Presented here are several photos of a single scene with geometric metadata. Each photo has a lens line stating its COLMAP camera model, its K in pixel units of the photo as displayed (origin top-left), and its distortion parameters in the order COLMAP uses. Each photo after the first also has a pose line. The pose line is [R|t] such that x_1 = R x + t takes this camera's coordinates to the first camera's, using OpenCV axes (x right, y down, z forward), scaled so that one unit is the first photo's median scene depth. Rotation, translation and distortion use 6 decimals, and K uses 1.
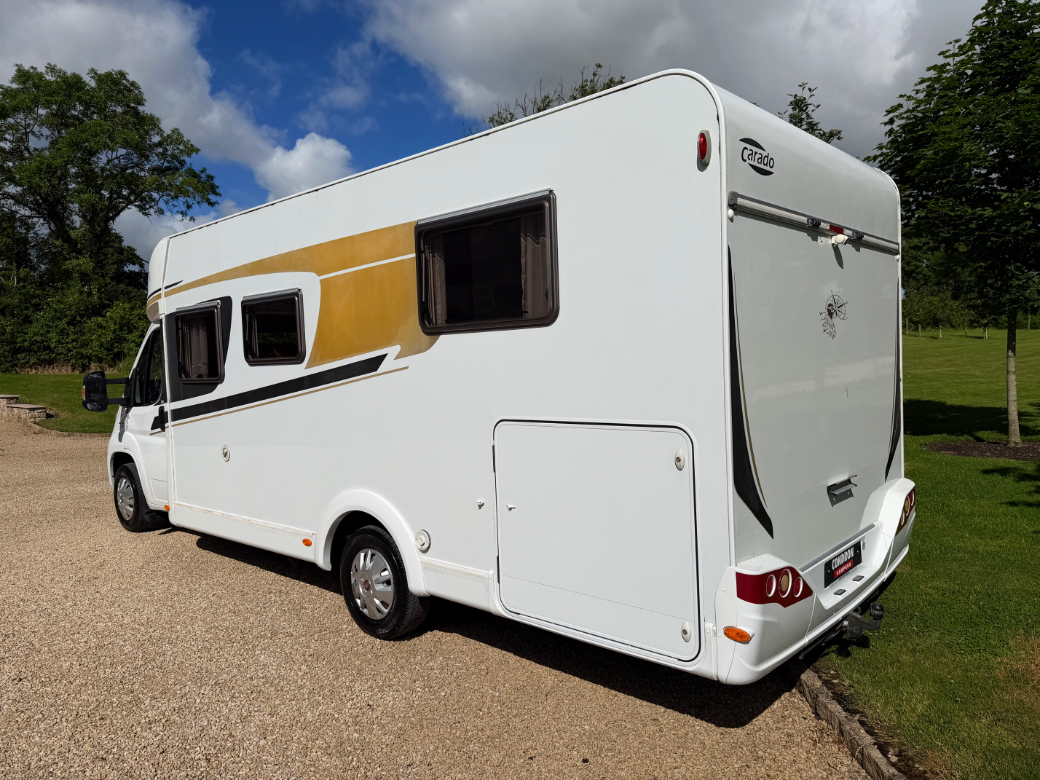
lens RADIAL K [[744.6, 0, 519.0], [0, 744.6, 393.4], [0, 0, 1]] dist [0.038919, -0.037326]
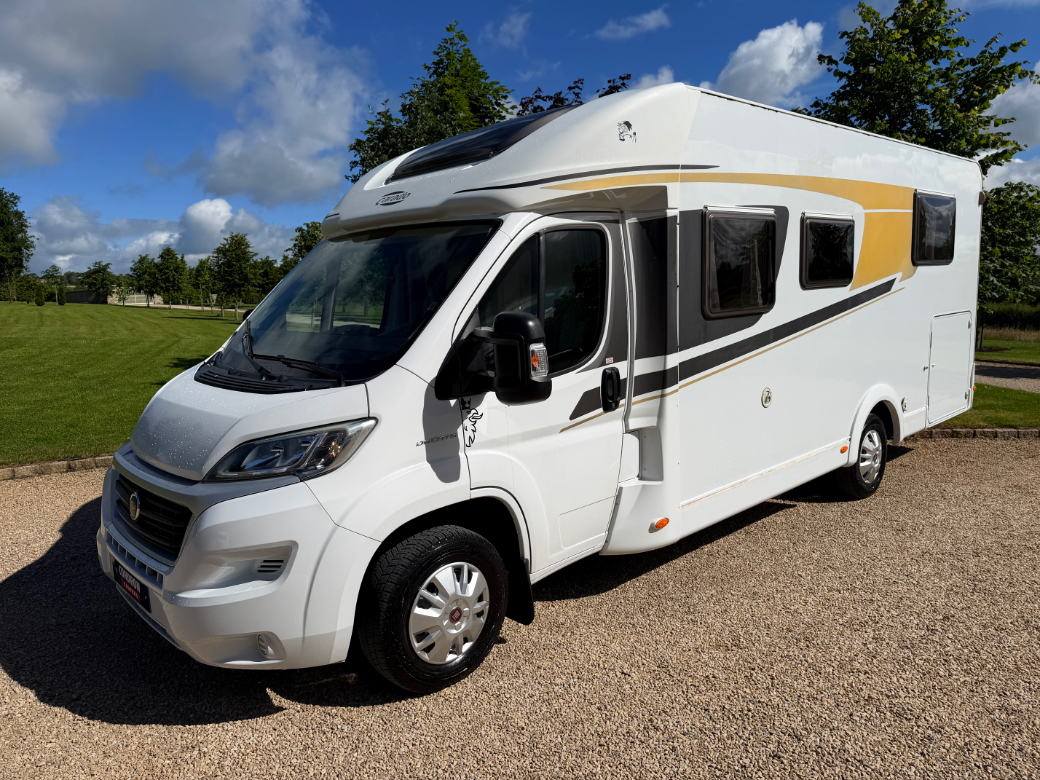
lens RADIAL K [[744.6, 0, 517.3], [0, 744.6, 385.4], [0, 0, 1]] dist [0.038919, -0.037326]
pose [[0.074731, -0.100725, 0.992104, -1.450940], [0.082762, 0.992080, 0.094488, -0.040429], [-0.993763, 0.075048, 0.082475, 1.423765]]
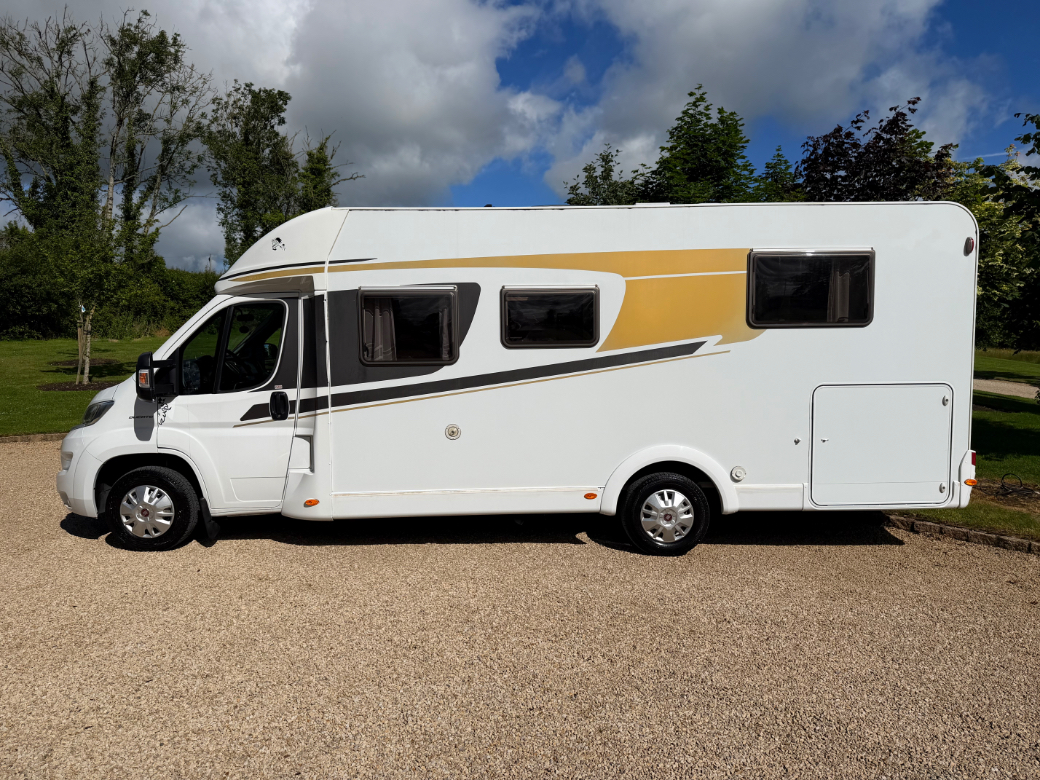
lens RADIAL K [[744.6, 0, 512.9], [0, 744.6, 390.3], [0, 0, 1]] dist [0.038919, -0.037326]
pose [[0.722503, -0.025718, 0.690889, -1.230755], [0.017160, 0.999667, 0.019268, 0.003701], [-0.691155, -0.002066, 0.722704, 0.229133]]
